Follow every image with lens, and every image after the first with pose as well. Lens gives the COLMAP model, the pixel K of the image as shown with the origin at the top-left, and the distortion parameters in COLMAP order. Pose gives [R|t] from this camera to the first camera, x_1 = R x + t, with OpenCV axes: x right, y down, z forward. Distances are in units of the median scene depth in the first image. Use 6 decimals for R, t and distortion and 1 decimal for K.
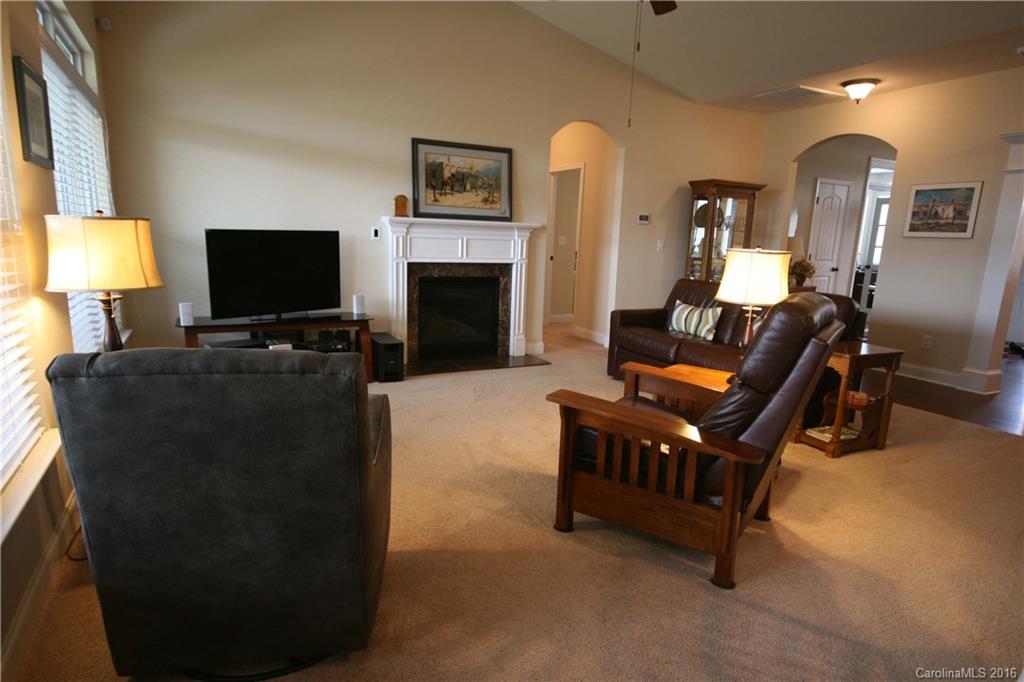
lens RADIAL K [[597.9, 0, 513.6], [0, 597.9, 346.1], [0, 0, 1]] dist [-0.002471, -0.000025]
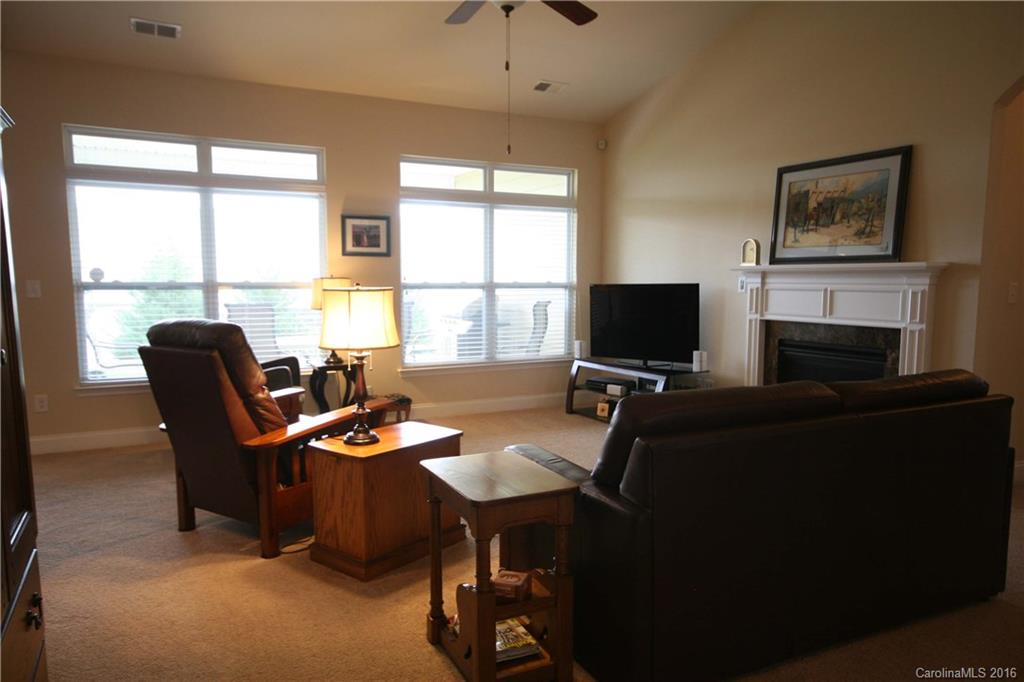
lens RADIAL K [[703.0, 0, 513.9], [0, 703.0, 348.0], [0, 0, 1]] dist [0.013777, 0.001573]
pose [[0.004560, 0.064879, -0.997883, 0.765680], [-0.188996, 0.979964, 0.062850, -0.096116], [0.981967, 0.188309, 0.016731, 0.645842]]
